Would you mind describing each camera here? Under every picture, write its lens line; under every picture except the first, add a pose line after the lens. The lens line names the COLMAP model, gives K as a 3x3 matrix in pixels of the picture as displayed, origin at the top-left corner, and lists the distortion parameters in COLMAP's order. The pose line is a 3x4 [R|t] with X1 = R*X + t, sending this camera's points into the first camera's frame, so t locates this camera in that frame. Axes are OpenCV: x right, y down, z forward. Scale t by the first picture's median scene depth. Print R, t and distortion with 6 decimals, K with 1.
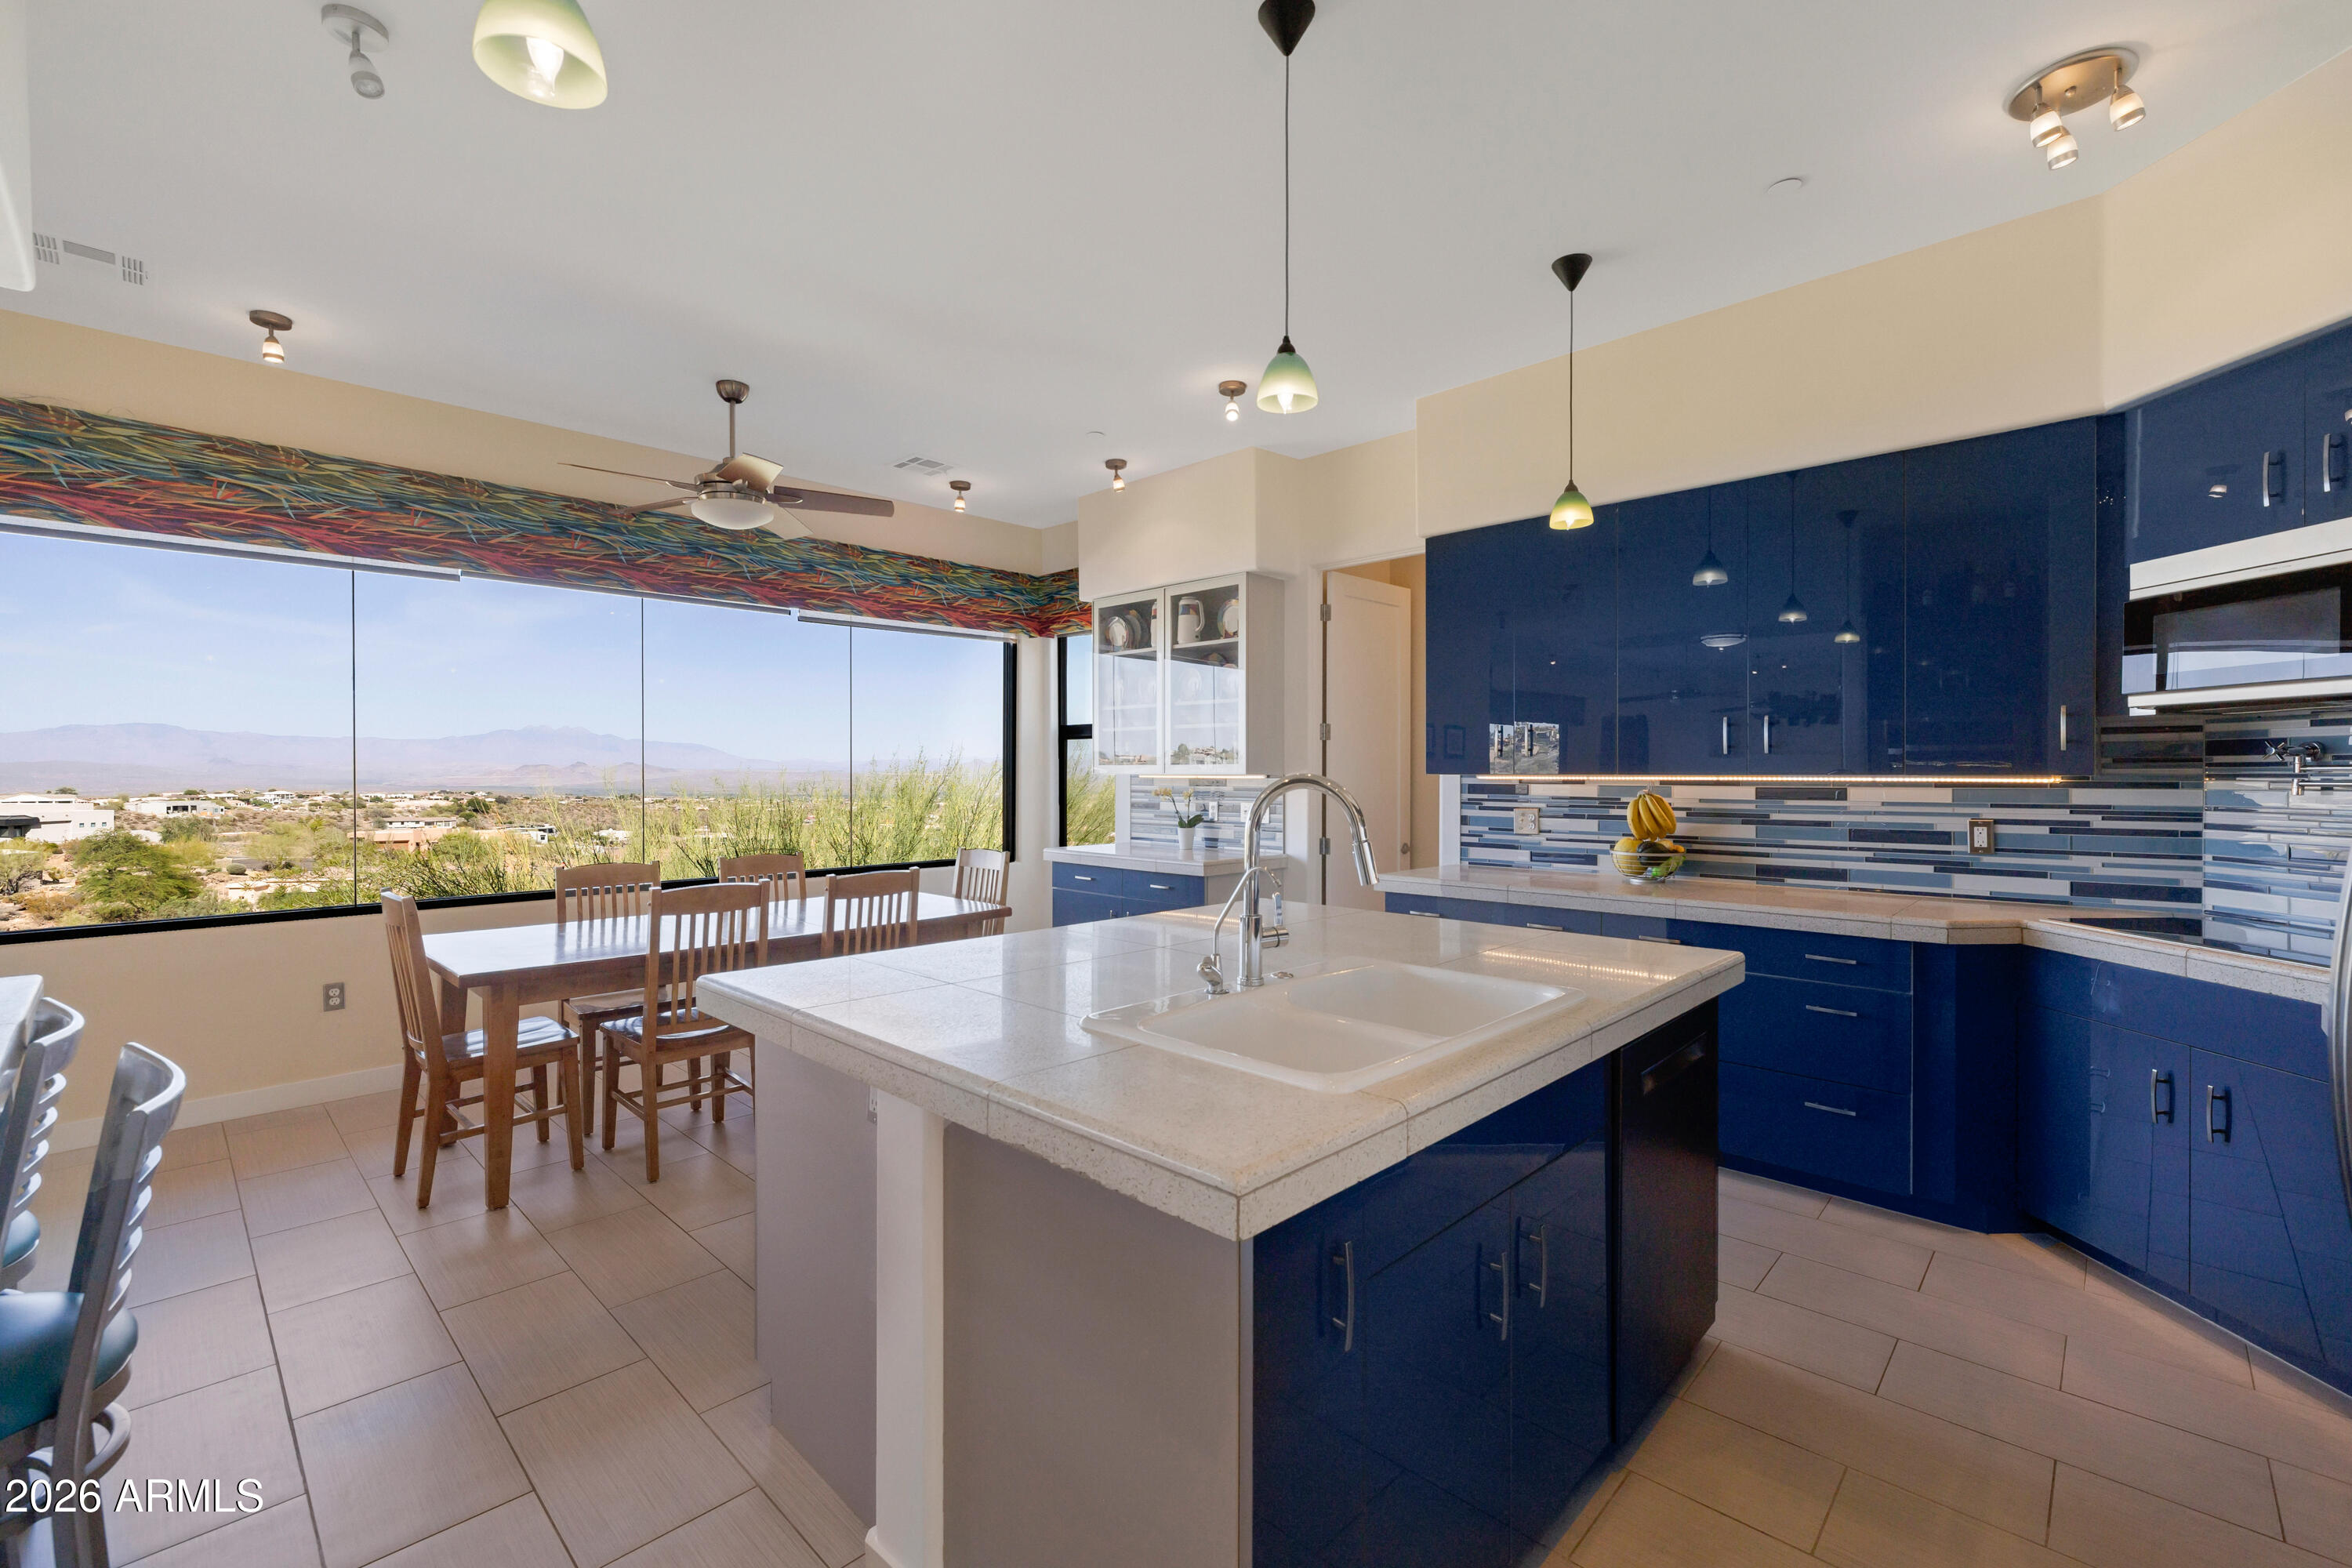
lens RADIAL K [[1000.4, 0, 1175.0], [0, 1000.4, 780.3], [0, 0, 1]] dist [0.000054, 0.000005]
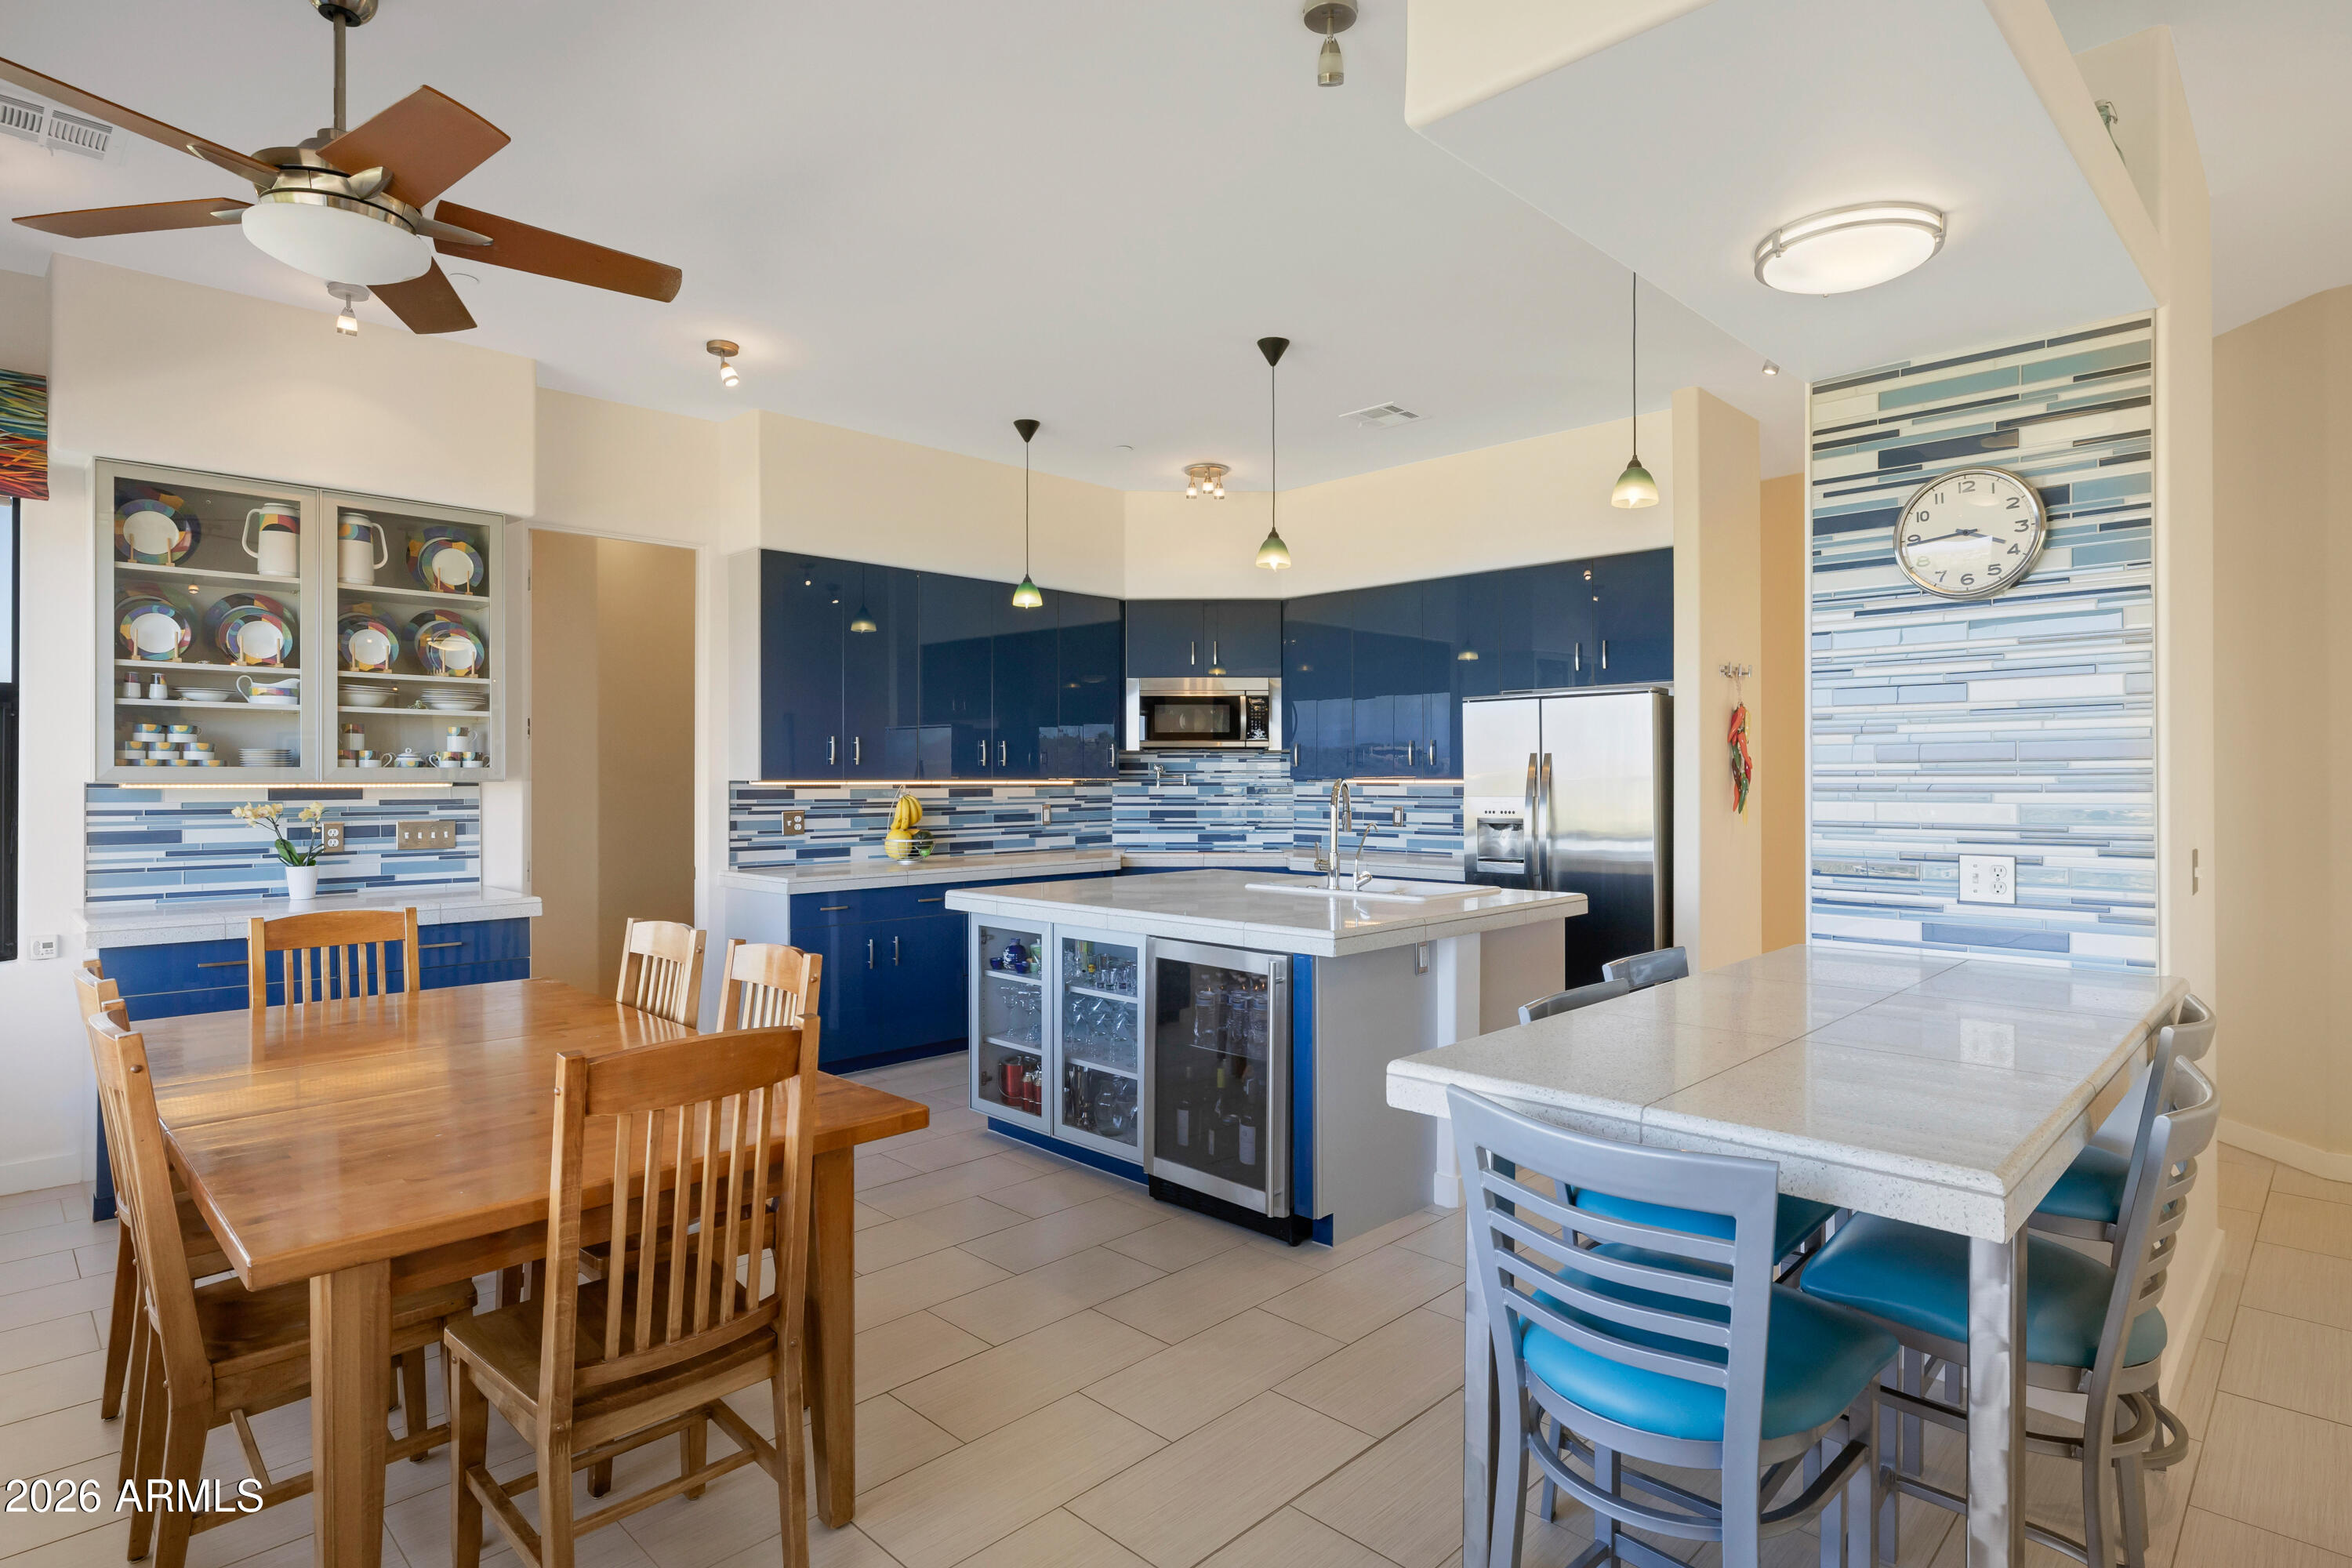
lens RADIAL K [[1210.5, 0, 1175.3], [0, 1210.5, 777.6], [0, 0, 1]] dist [0.002662, 0.000477]
pose [[0.015249, 0.002807, 0.999880, -1.133651], [0.011112, 0.999934, -0.002976, -0.000248], [-0.999822, 0.011156, 0.015217, 0.648183]]
